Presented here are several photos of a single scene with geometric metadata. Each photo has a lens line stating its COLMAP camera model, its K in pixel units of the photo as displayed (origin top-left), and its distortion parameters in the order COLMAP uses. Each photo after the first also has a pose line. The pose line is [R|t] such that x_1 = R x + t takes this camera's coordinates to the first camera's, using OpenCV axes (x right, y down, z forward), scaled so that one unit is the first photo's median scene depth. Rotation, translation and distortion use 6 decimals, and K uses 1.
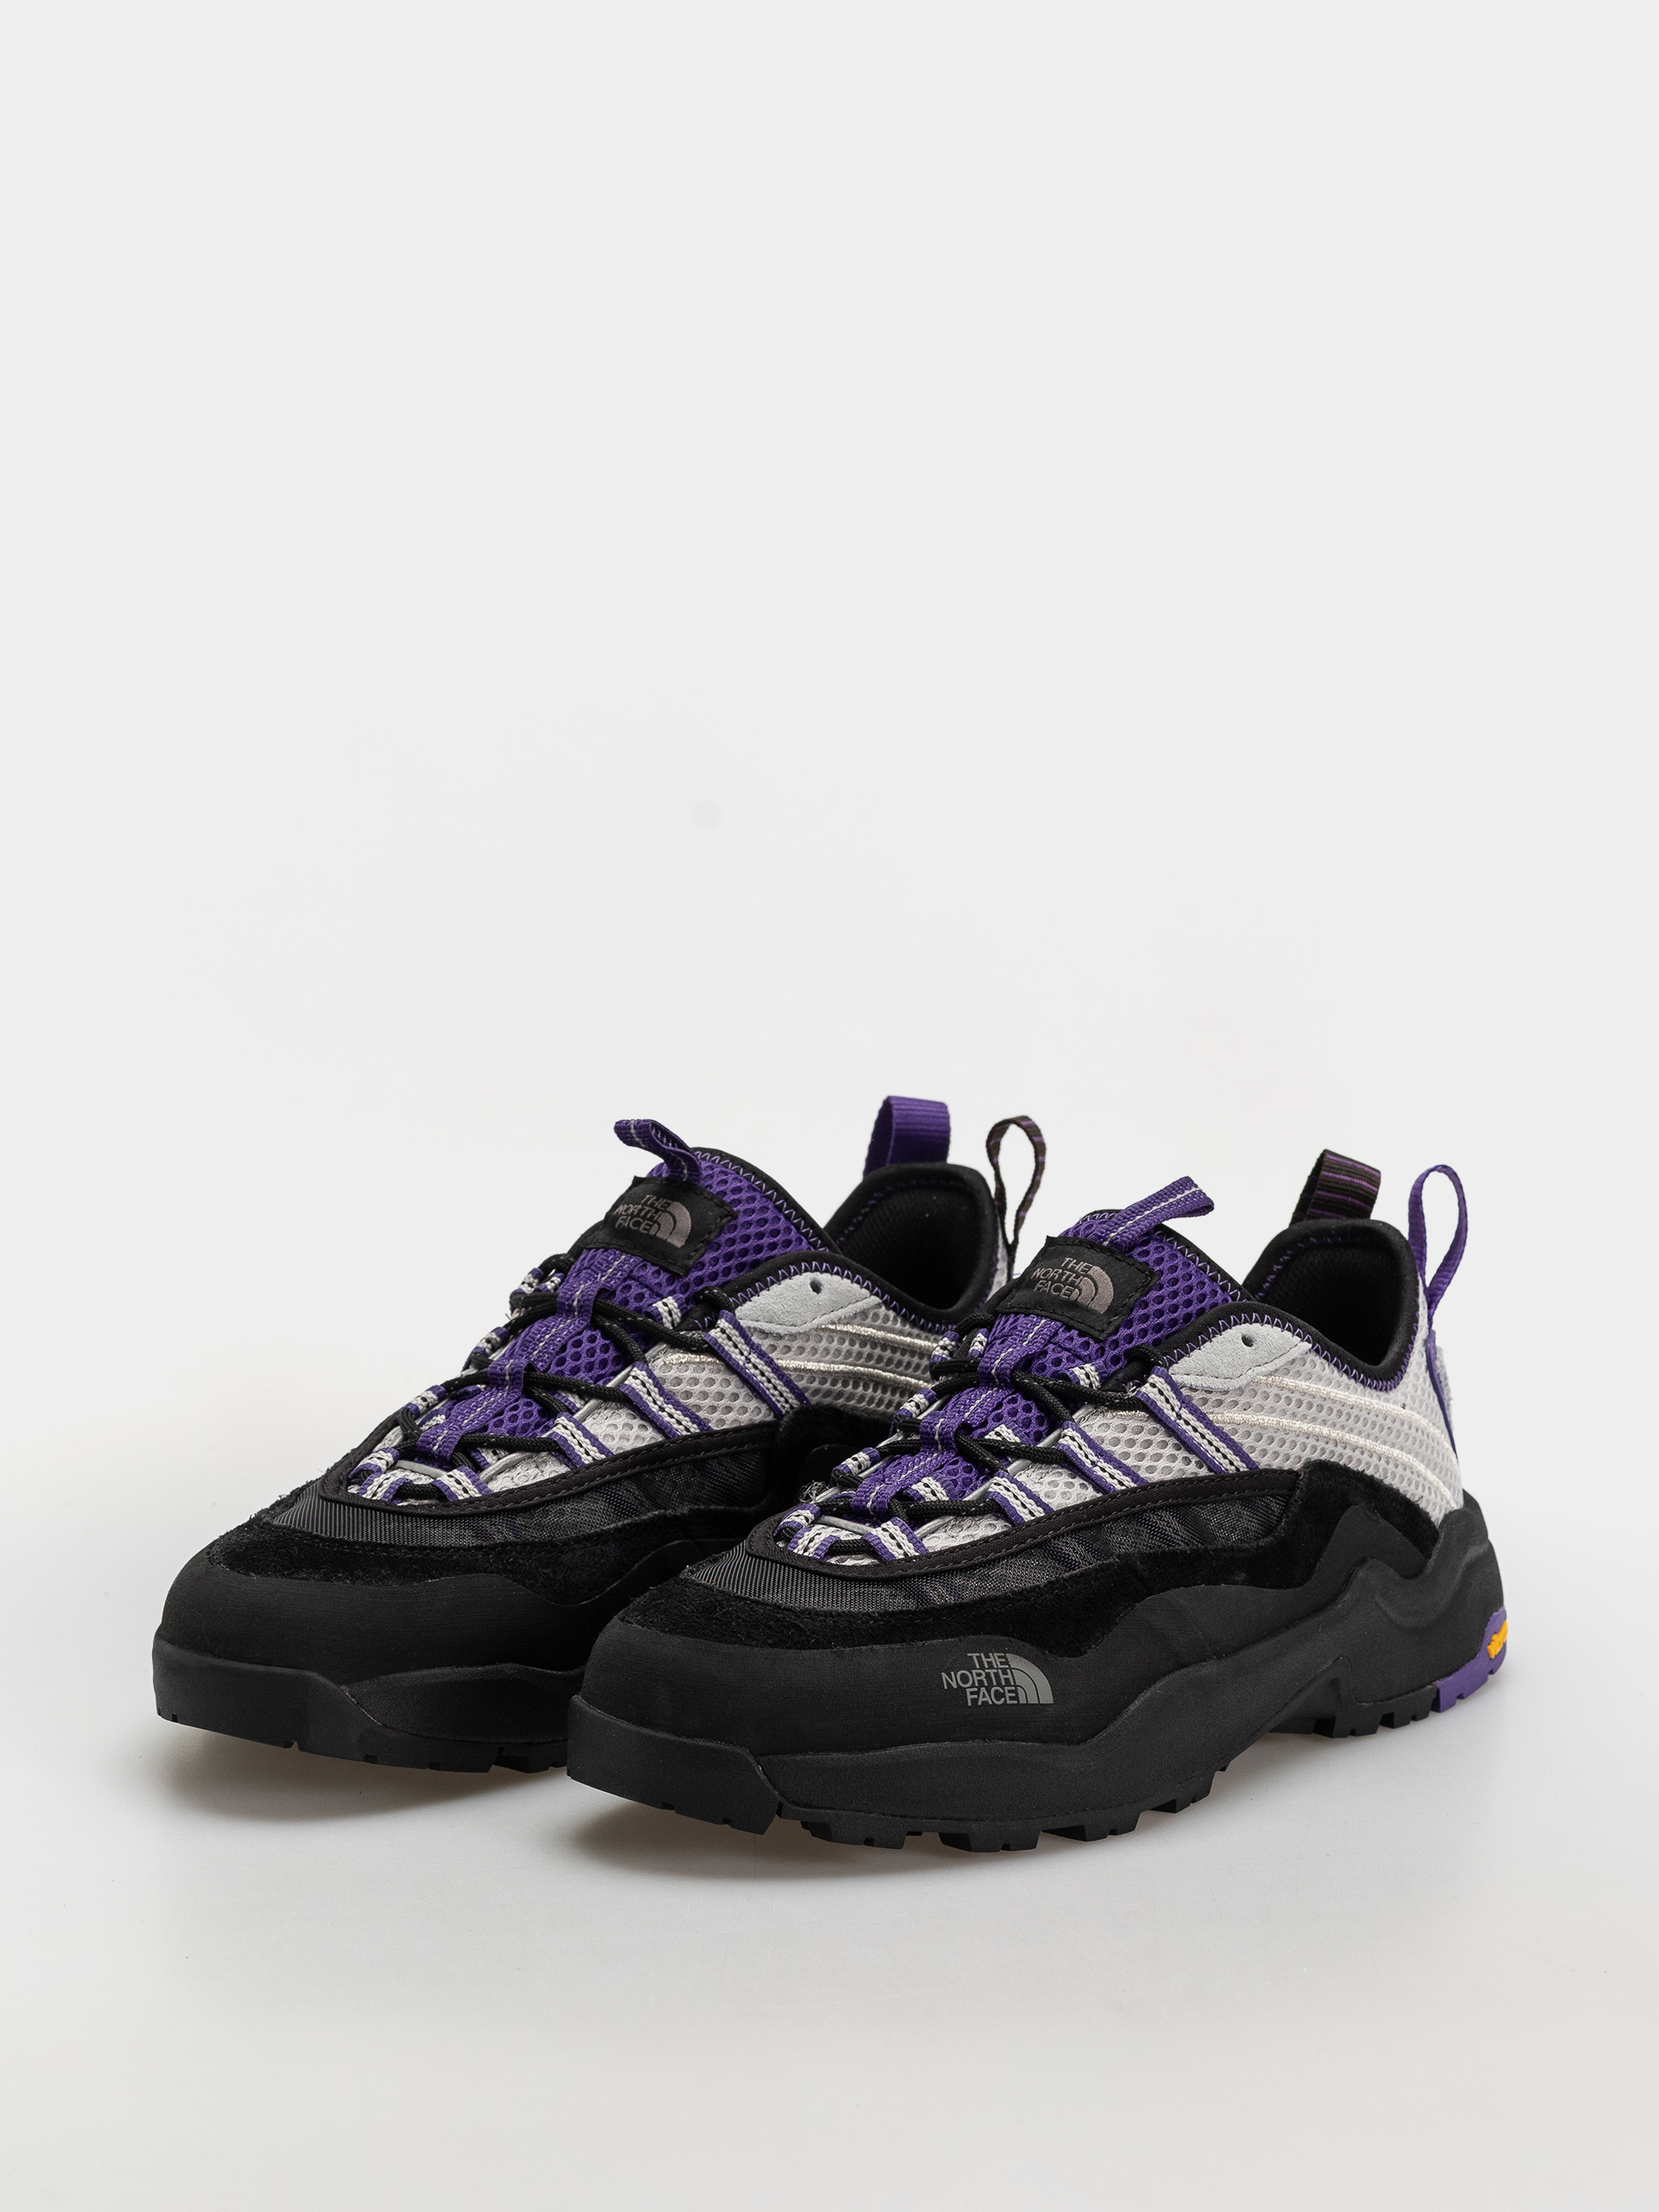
lens RADIAL K [[7110.6, 0, 829.0], [0, 7110.6, 1105.9], [0, 0, 1]] dist [-0.043335, 0.000000]
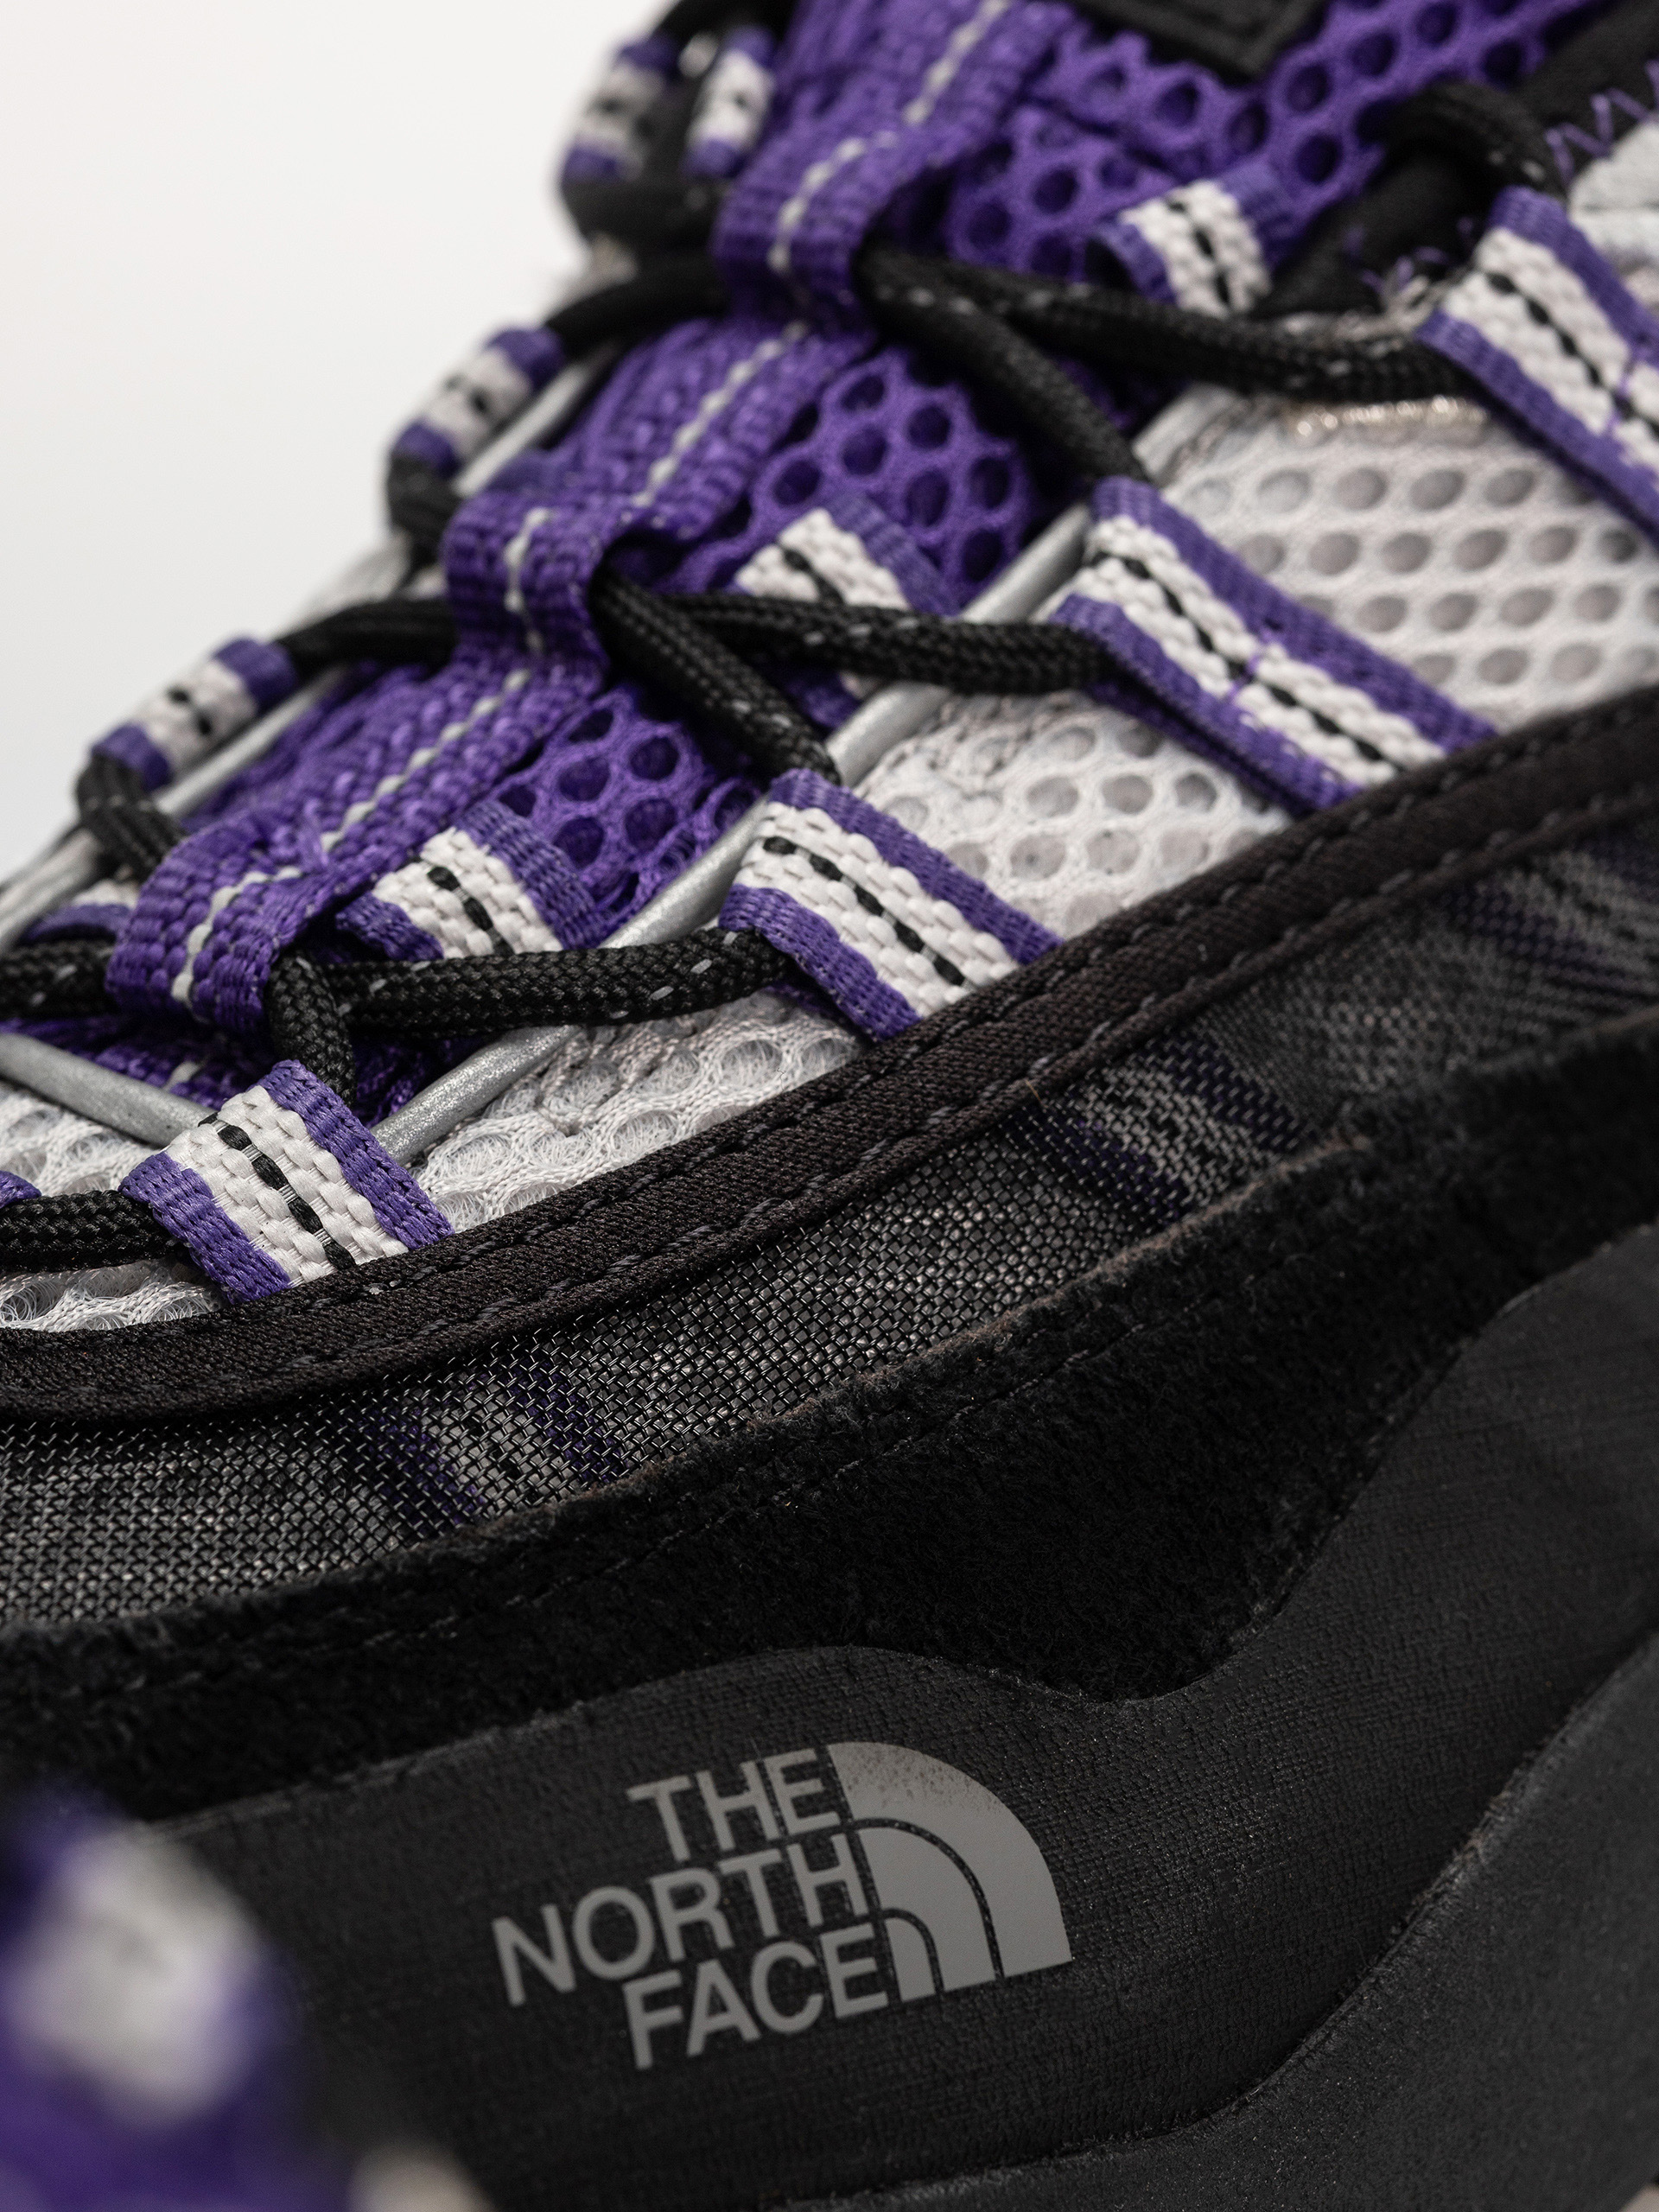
lens RADIAL K [[7110.6, 0, 829.7], [0, 7110.6, 1109.8], [0, 0, 1]] dist [-0.043335, 0.000000]
pose [[0.995891, -0.053588, -0.073006, 0.040057], [0.070602, 0.964282, 0.255296, 0.006498], [0.056718, -0.259402, 0.964103, 0.787581]]
